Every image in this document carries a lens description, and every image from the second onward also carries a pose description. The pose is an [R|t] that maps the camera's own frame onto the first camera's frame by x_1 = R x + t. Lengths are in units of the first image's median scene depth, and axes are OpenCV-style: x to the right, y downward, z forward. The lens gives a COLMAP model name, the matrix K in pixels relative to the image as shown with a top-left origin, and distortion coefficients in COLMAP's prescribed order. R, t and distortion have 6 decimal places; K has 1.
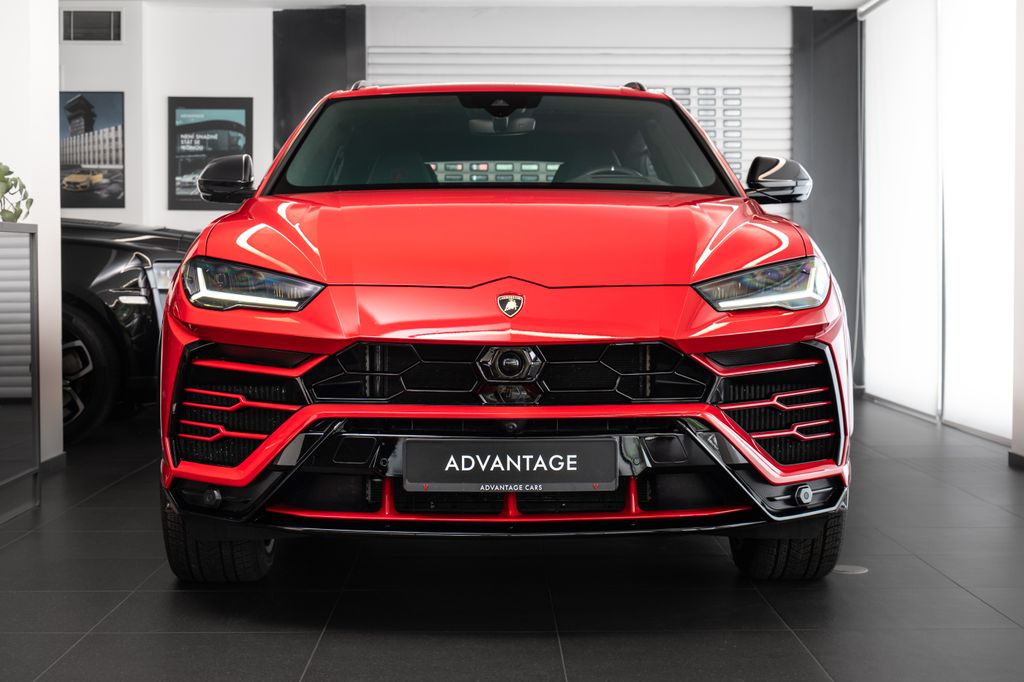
lens RADIAL K [[1785.5, 0, 512.0], [0, 1785.5, 341.0], [0, 0, 1]] dist [0.046347, 0.044361]
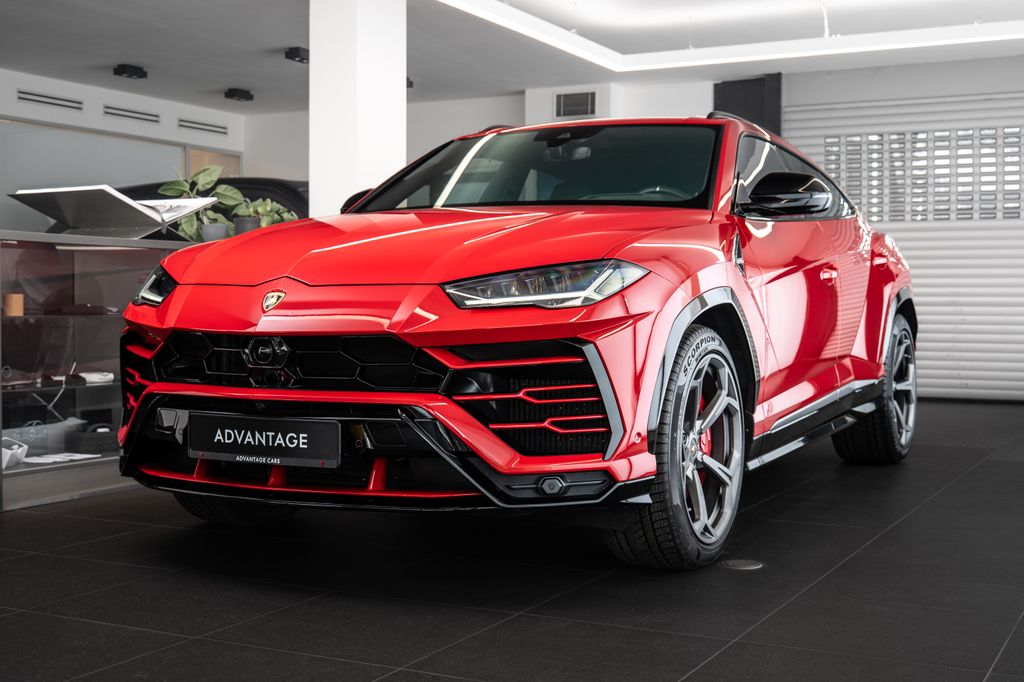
lens RADIAL K [[1327.4, 0, 512.0], [0, 1327.4, 341.0], [0, 0, 1]] dist [0.004945, 0.009456]
pose [[0.881419, 0.019634, -0.471928, 0.542543], [-0.022785, 0.999740, -0.000961, 0.003051], [0.471786, 0.011600, 0.881637, 0.324180]]
